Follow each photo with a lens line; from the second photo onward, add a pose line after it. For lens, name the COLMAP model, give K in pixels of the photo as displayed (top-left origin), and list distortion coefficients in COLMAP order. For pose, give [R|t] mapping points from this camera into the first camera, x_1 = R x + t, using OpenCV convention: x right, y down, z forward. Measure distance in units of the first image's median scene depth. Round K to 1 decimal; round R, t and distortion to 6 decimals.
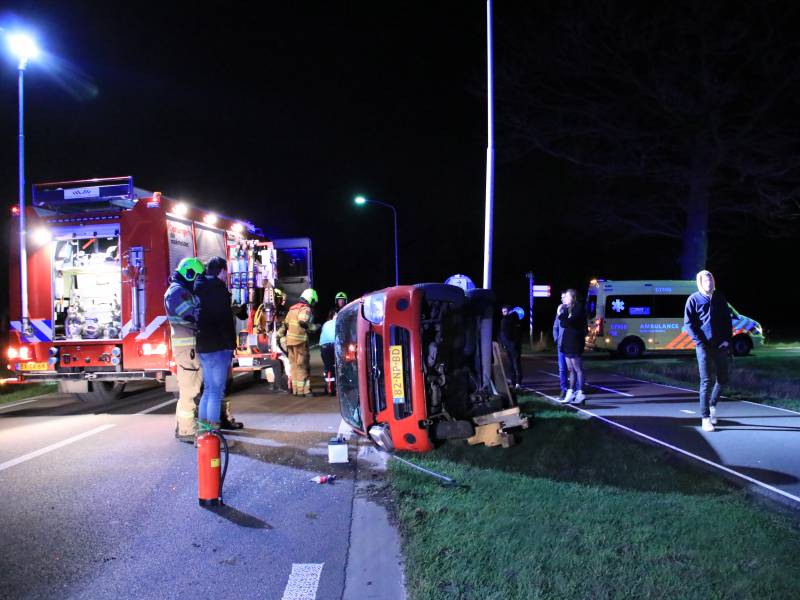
lens RADIAL K [[748.6, 0, 401.9], [0, 748.6, 313.3], [0, 0, 1]] dist [-0.155124, 0.111894]
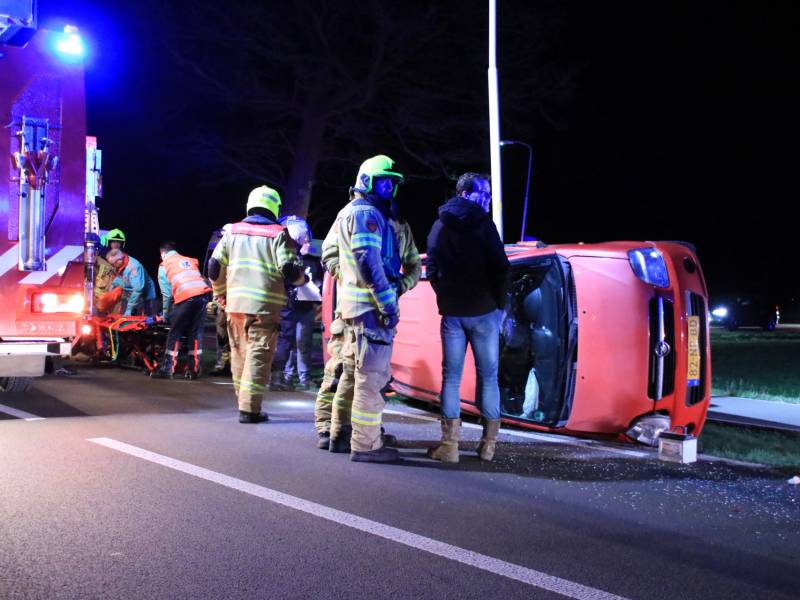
lens RADIAL K [[947.3, 0, 400.0], [0, 947.3, 300.0], [0, 0, 1]] dist [-0.023731, 0.012435]
pose [[0.761791, 0.042118, 0.646452, -0.597914], [-0.061125, 0.998106, 0.007002, 0.024886], [-0.644933, -0.044848, 0.762922, 0.270843]]
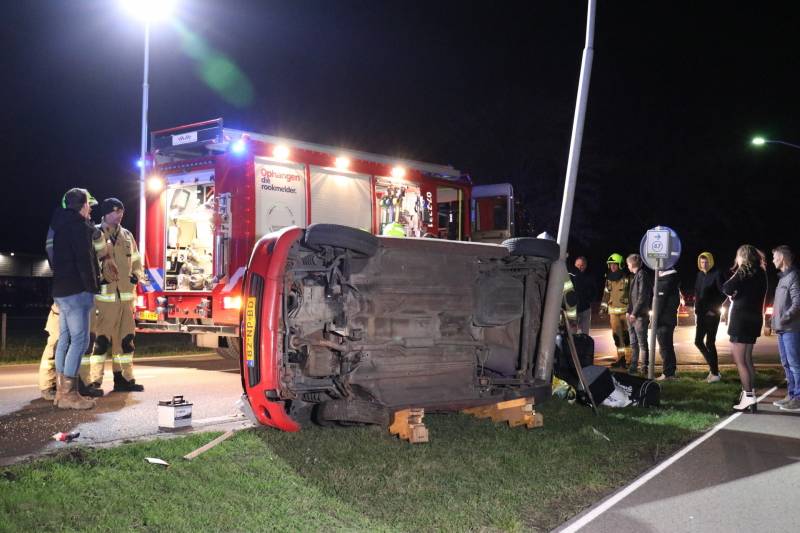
lens RADIAL K [[880.9, 0, 400.0], [0, 880.9, 266.5], [0, 0, 1]] dist [-0.106031, 0.055502]
pose [[0.847482, 0.020613, -0.530424, 0.420083], [-0.032345, 0.999394, -0.012841, 0.010330], [0.529838, 0.028040, 0.847635, 0.168251]]
